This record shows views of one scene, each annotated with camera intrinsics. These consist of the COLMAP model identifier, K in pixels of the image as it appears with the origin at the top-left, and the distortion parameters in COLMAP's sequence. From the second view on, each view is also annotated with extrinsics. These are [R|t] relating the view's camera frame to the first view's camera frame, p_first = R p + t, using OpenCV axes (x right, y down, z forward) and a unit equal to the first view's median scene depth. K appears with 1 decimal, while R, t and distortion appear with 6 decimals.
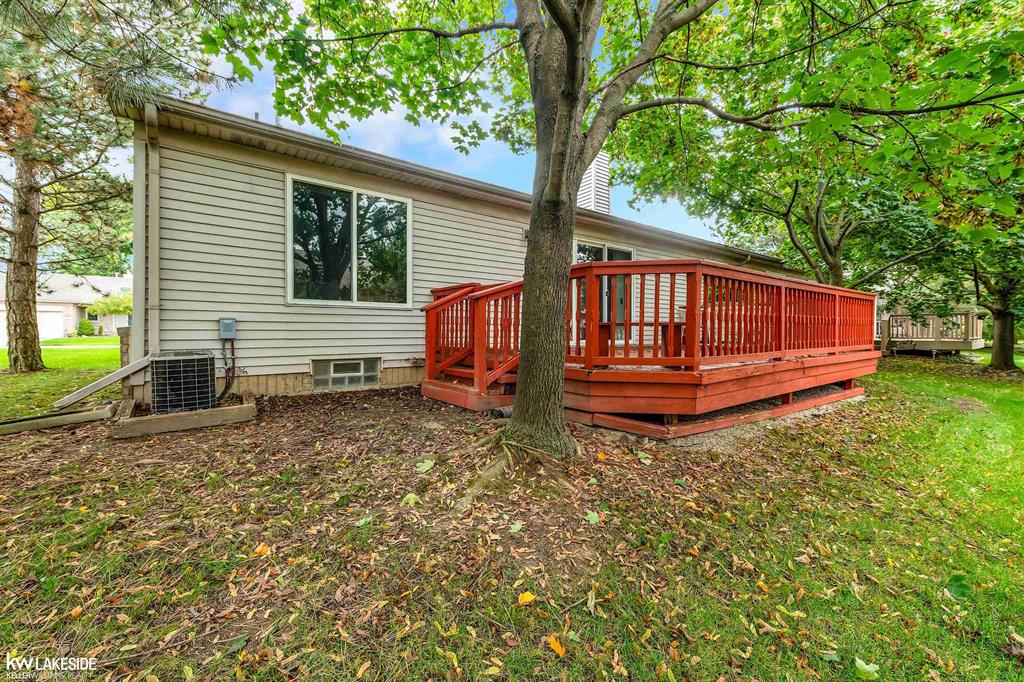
lens RADIAL K [[414.7, 0, 505.8], [0, 414.7, 337.2], [0, 0, 1]] dist [0.020547, -0.003906]
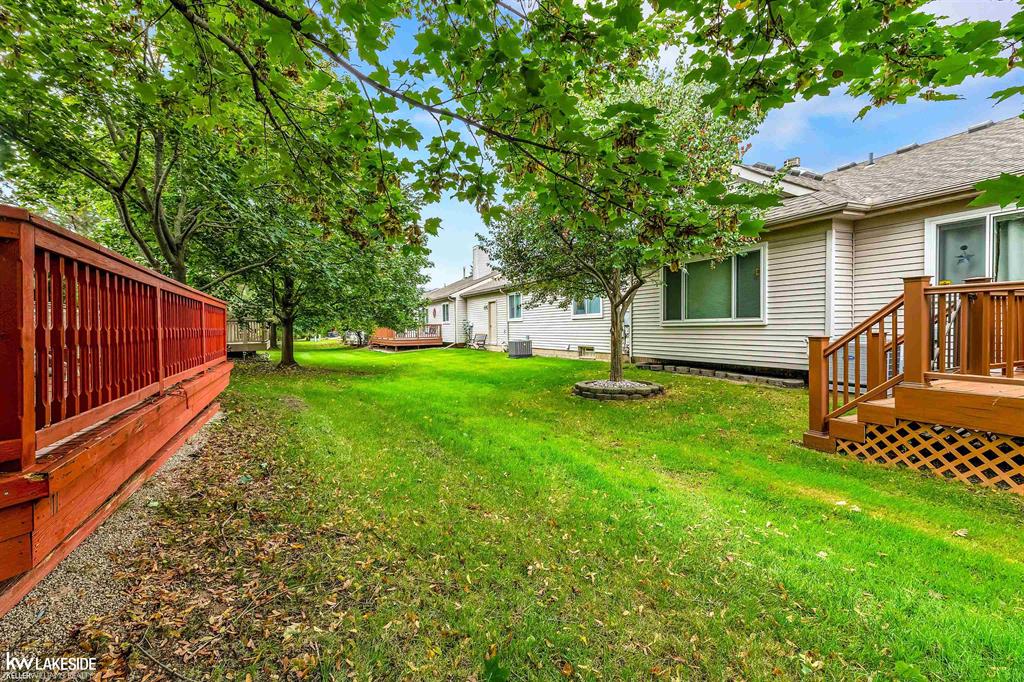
lens RADIAL K [[414.7, 0, 505.8], [0, 414.7, 337.2], [0, 0, 1]] dist [0.020547, -0.003906]
pose [[0.193482, -0.001679, 0.981102, 0.064902], [0.001632, 0.999998, 0.001389, -0.030089], [-0.981103, 0.001333, 0.193484, 0.230388]]
